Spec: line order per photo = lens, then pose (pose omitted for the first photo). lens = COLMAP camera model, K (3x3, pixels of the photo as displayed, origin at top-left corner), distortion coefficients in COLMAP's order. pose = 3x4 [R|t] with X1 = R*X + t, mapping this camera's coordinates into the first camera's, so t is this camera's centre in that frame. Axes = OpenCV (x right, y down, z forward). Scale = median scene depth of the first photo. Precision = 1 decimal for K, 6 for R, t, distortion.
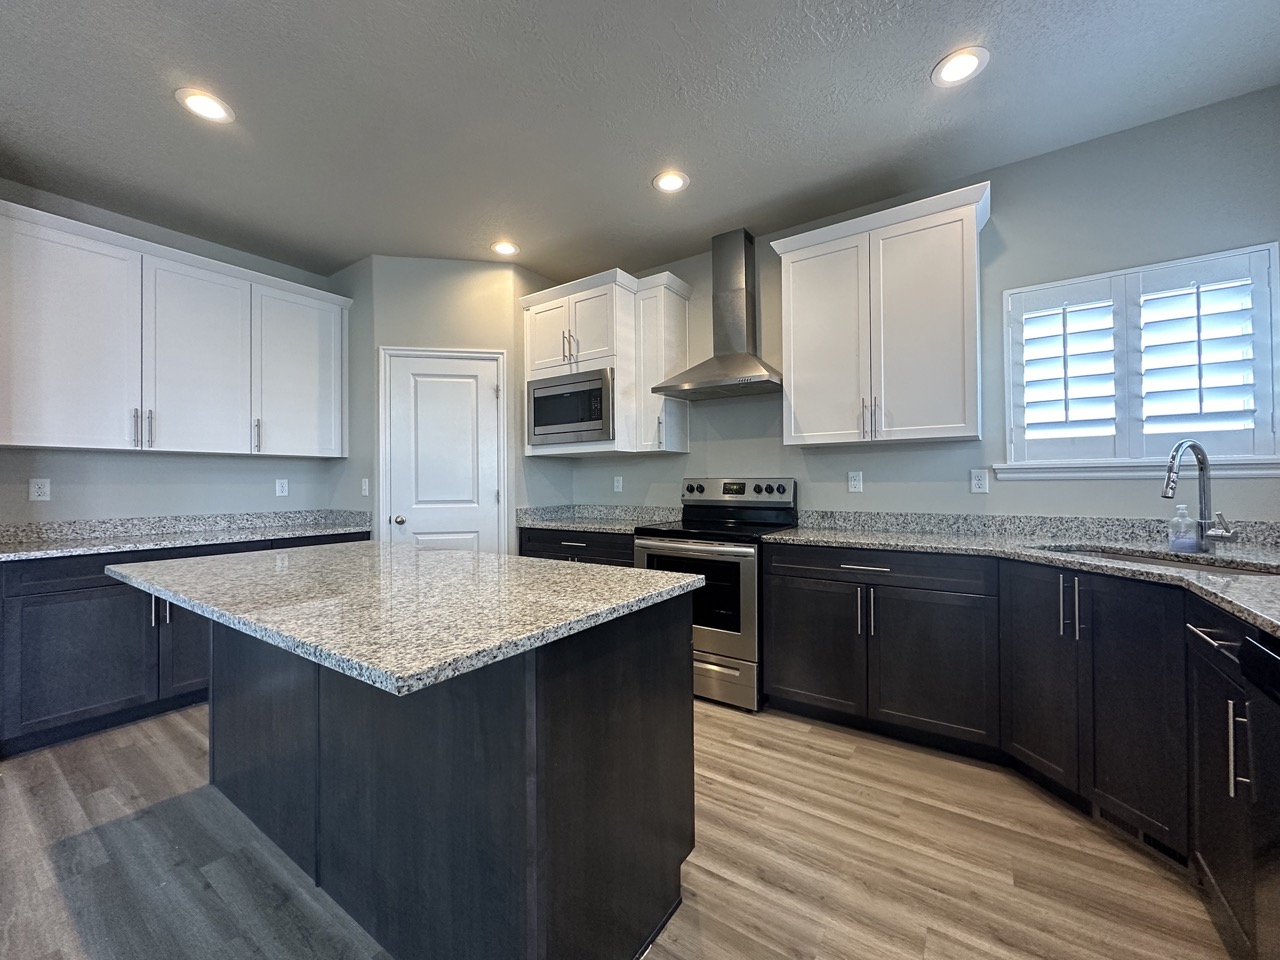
lens RADIAL K [[507.6, 0, 641.5], [0, 507.6, 479.6], [0, 0, 1]] dist [-0.002922, 0.000108]
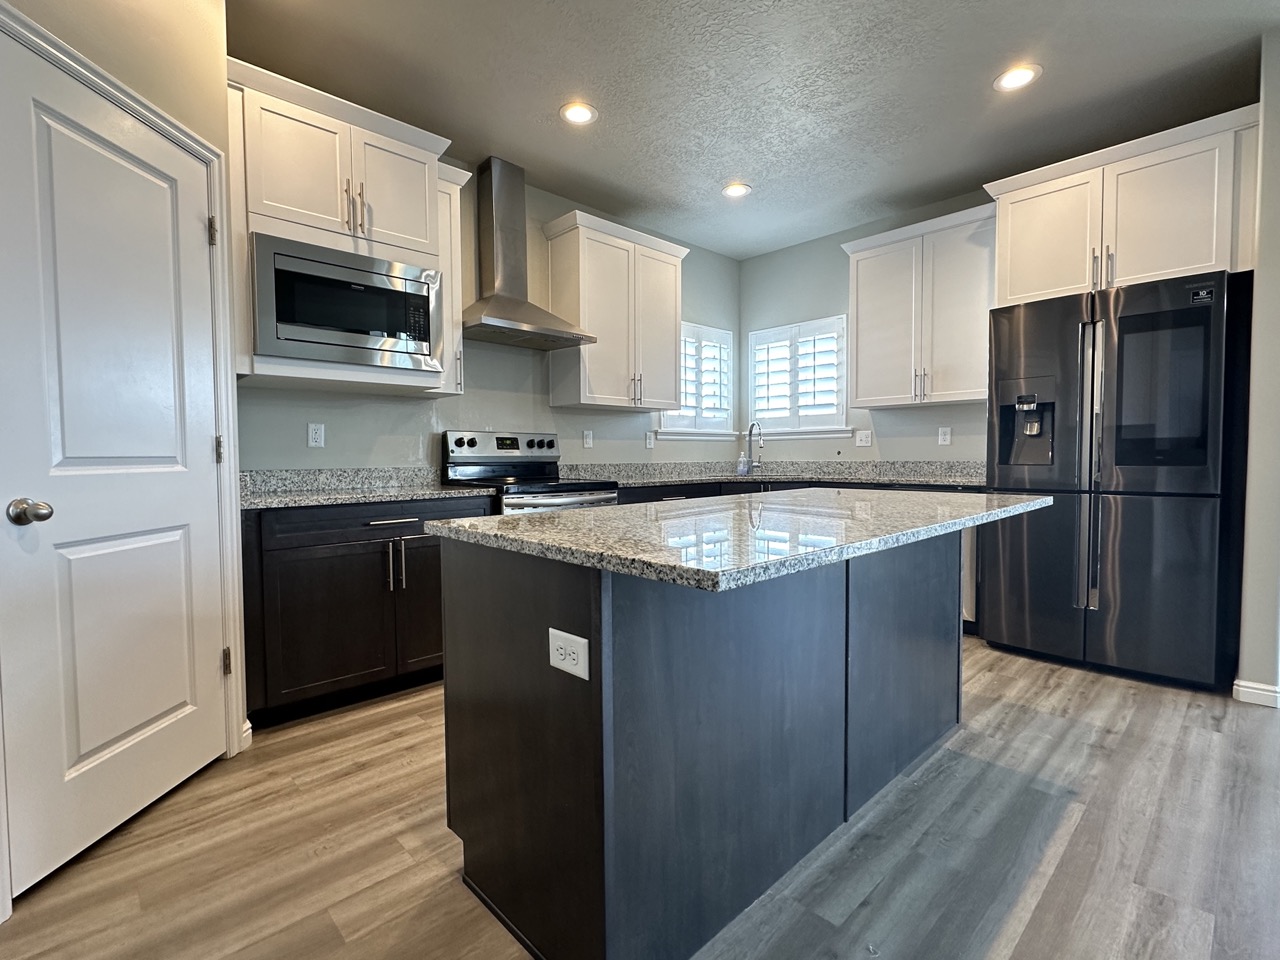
lens RADIAL K [[601.2, 0, 641.9], [0, 601.2, 480.5], [0, 0, 1]] dist [-0.002415, -0.000246]
pose [[0.202000, -0.033424, 0.978815, -0.872204], [0.003452, 0.999436, 0.033416, 0.050937], [-0.979380, -0.003371, 0.202001, 0.550469]]
